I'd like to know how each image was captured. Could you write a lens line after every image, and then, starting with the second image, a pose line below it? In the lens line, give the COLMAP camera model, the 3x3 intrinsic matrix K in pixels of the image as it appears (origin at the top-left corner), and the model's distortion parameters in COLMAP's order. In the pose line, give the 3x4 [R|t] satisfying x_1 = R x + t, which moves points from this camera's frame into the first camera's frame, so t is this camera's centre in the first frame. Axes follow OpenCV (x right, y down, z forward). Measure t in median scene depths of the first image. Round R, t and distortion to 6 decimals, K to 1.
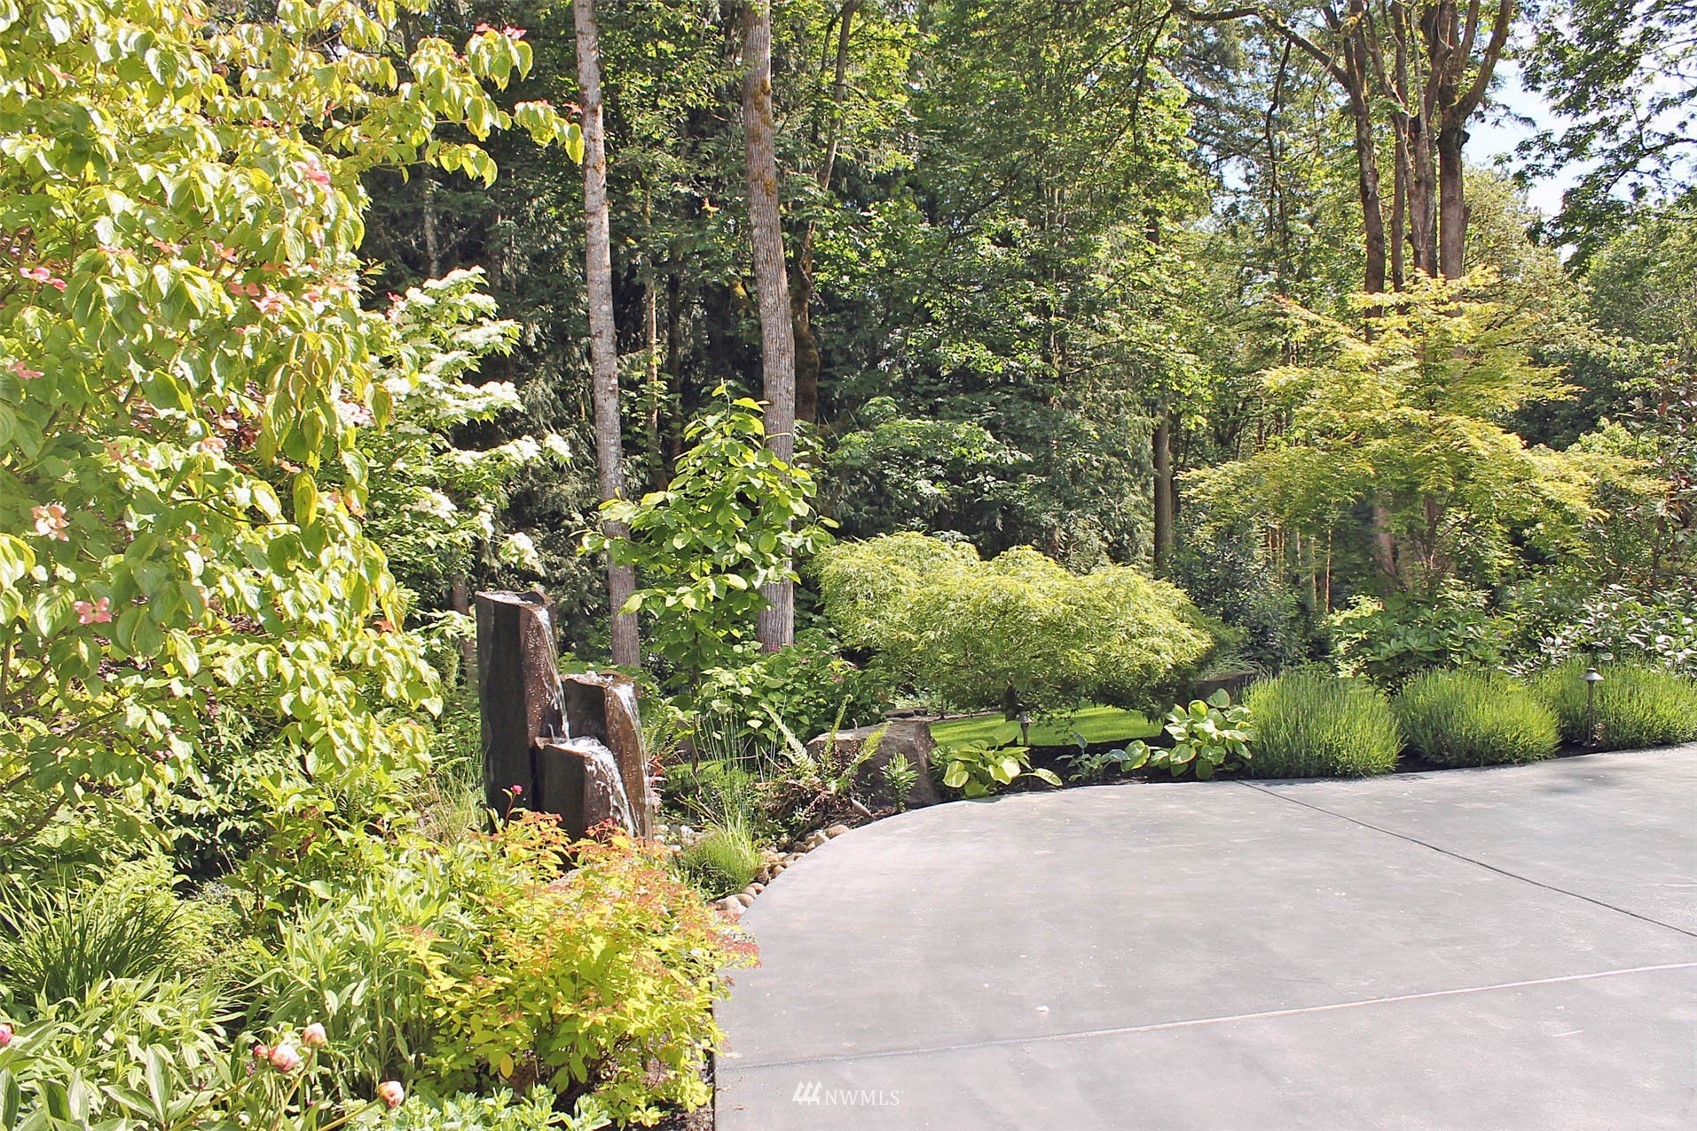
lens RADIAL K [[1420.1, 0, 836.9], [0, 1420.1, 573.0], [0, 0, 1]] dist [-0.156344, 0.125809]
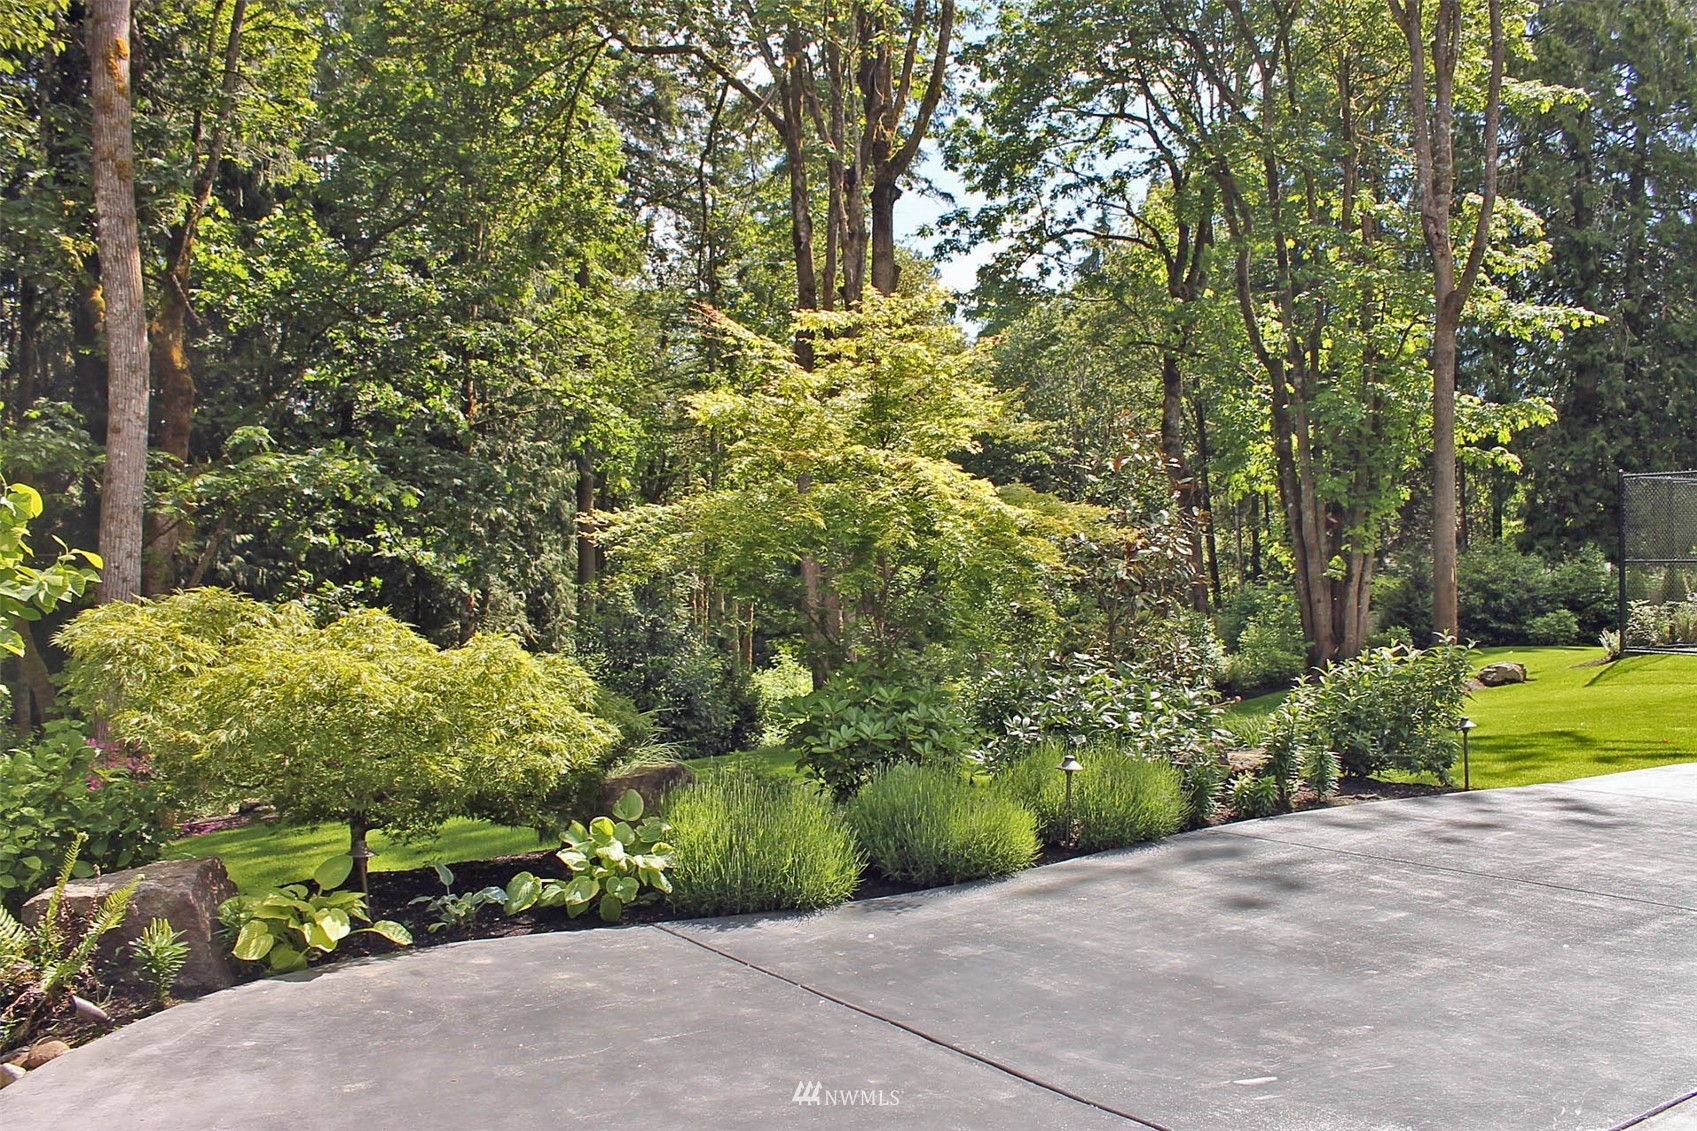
lens RADIAL K [[1420.1, 0, 836.9], [0, 1420.1, 573.0], [0, 0, 1]] dist [-0.156344, 0.125809]
pose [[0.921092, 0.015421, 0.389041, 0.030149], [0.000760, 0.999142, -0.041404, -0.003099], [-0.389345, 0.038432, 0.920290, 0.097803]]
